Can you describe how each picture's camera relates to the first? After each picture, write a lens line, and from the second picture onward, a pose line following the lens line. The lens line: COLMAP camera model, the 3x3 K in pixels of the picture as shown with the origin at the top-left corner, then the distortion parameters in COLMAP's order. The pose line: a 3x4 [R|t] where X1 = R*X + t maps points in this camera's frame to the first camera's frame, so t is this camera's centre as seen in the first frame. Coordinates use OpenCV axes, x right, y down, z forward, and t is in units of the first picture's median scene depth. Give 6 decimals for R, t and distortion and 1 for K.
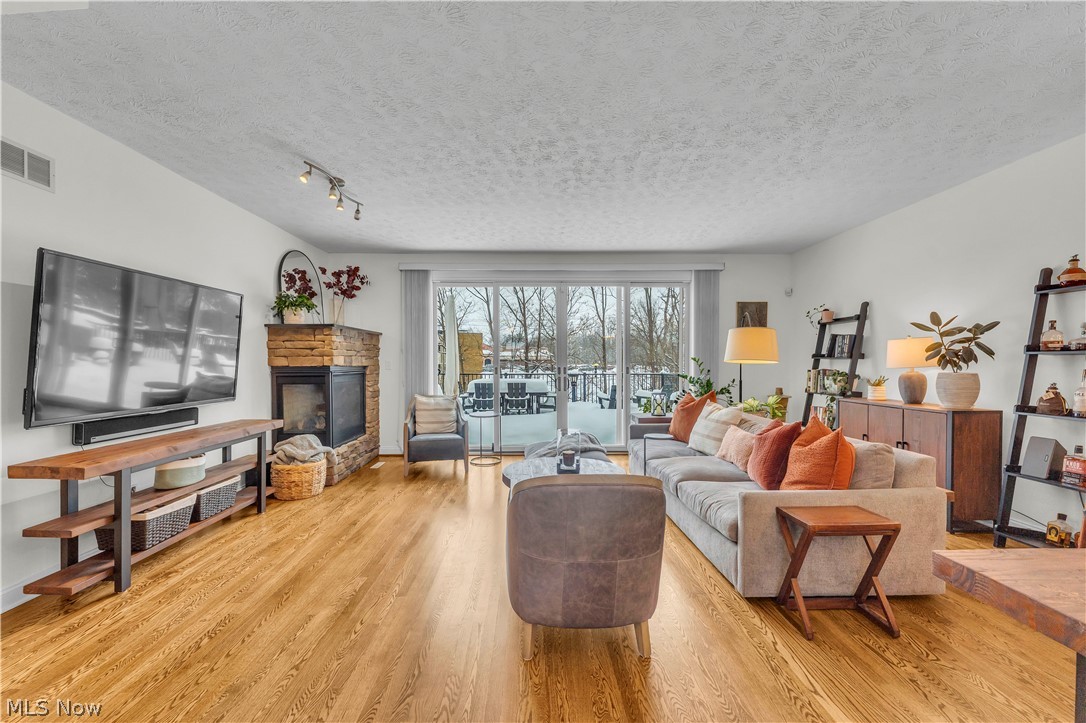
lens RADIAL K [[443.1, 0, 541.1], [0, 443.1, 366.6], [0, 0, 1]] dist [0.002564, -0.000659]
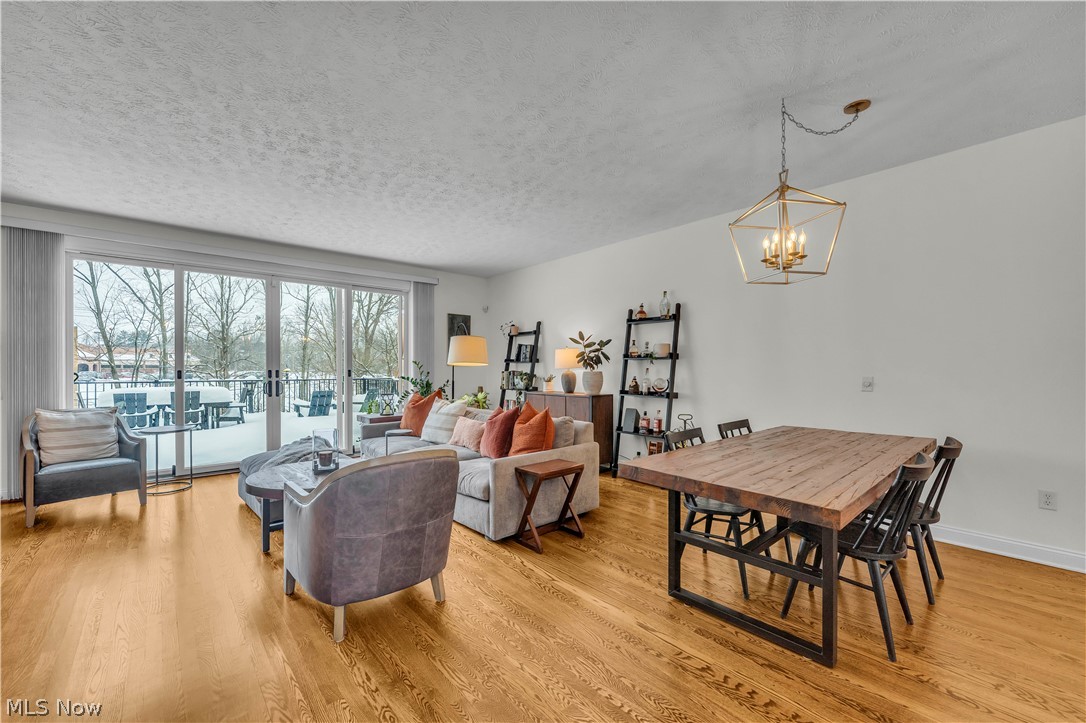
lens RADIAL K [[443.1, 0, 542.6], [0, 443.1, 366.3], [0, 0, 1]] dist [0.002564, -0.000659]
pose [[0.762835, 0.003714, 0.646583, -0.204621], [0.007179, 0.999873, -0.014212, 0.017942], [-0.646554, 0.015483, 0.762711, -0.070129]]
